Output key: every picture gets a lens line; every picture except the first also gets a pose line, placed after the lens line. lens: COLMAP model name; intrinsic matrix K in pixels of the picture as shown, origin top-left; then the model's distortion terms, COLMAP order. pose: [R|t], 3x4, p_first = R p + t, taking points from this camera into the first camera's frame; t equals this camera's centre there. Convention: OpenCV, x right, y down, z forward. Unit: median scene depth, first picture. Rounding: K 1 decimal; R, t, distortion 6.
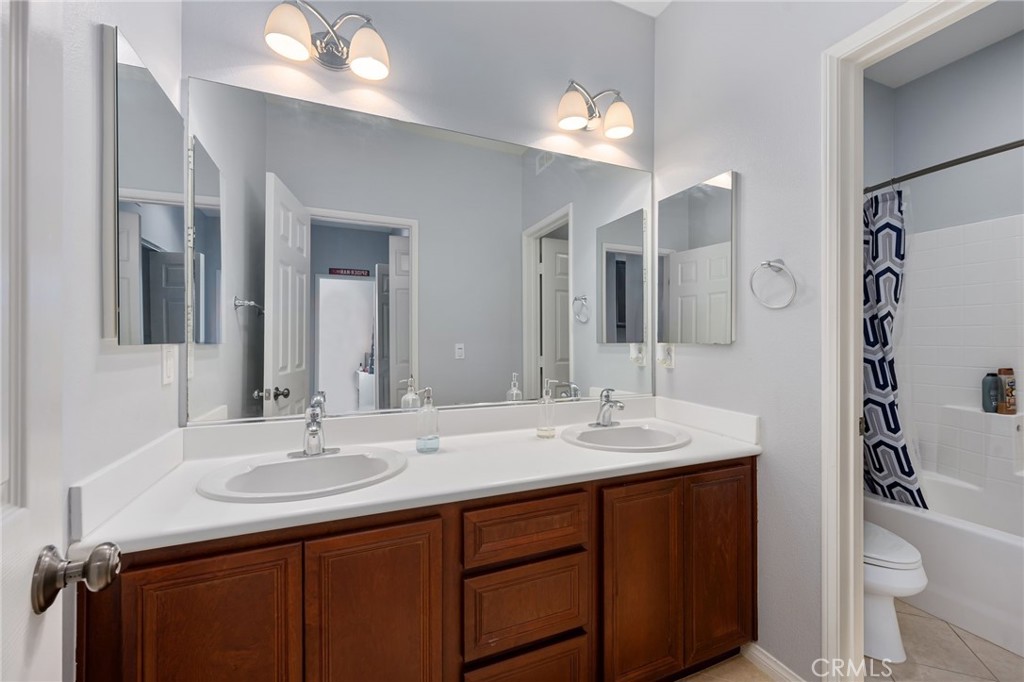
lens RADIAL K [[409.3, 0, 512.0], [0, 409.3, 341.0], [0, 0, 1]] dist [-0.001109, -0.000218]
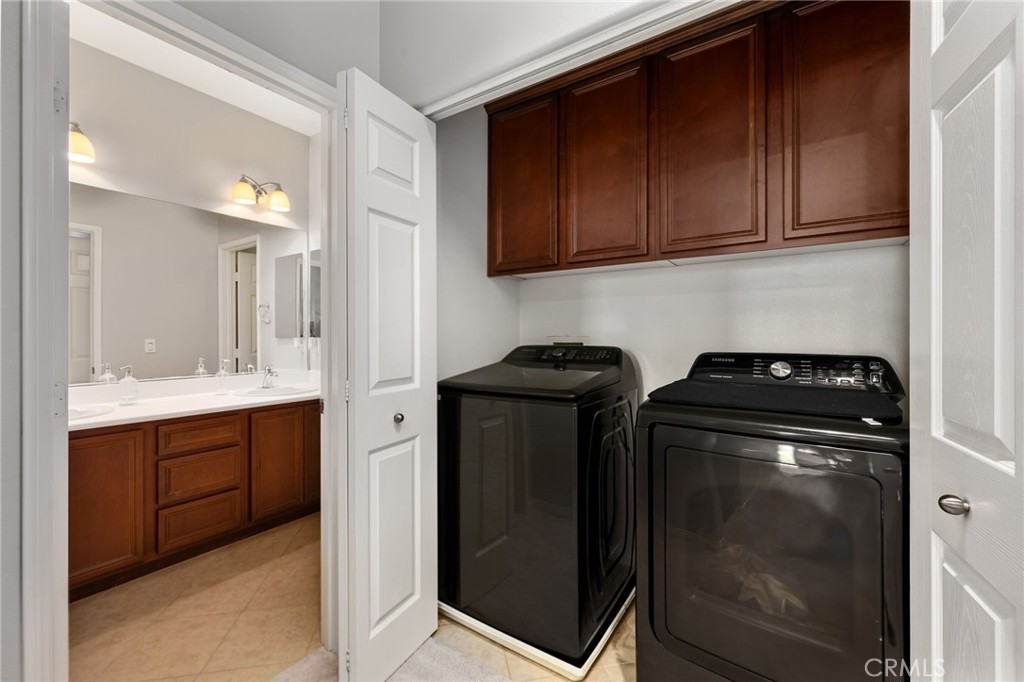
lens RADIAL K [[425.9, 0, 513.3], [0, 425.9, 334.3], [0, 0, 1]] dist [-0.004479, -0.000522]
pose [[0.830993, 0.001791, 0.556280, 0.083503], [0.000787, 0.999990, -0.004395, 0.000846], [-0.556282, 0.004090, 0.830984, -0.832556]]
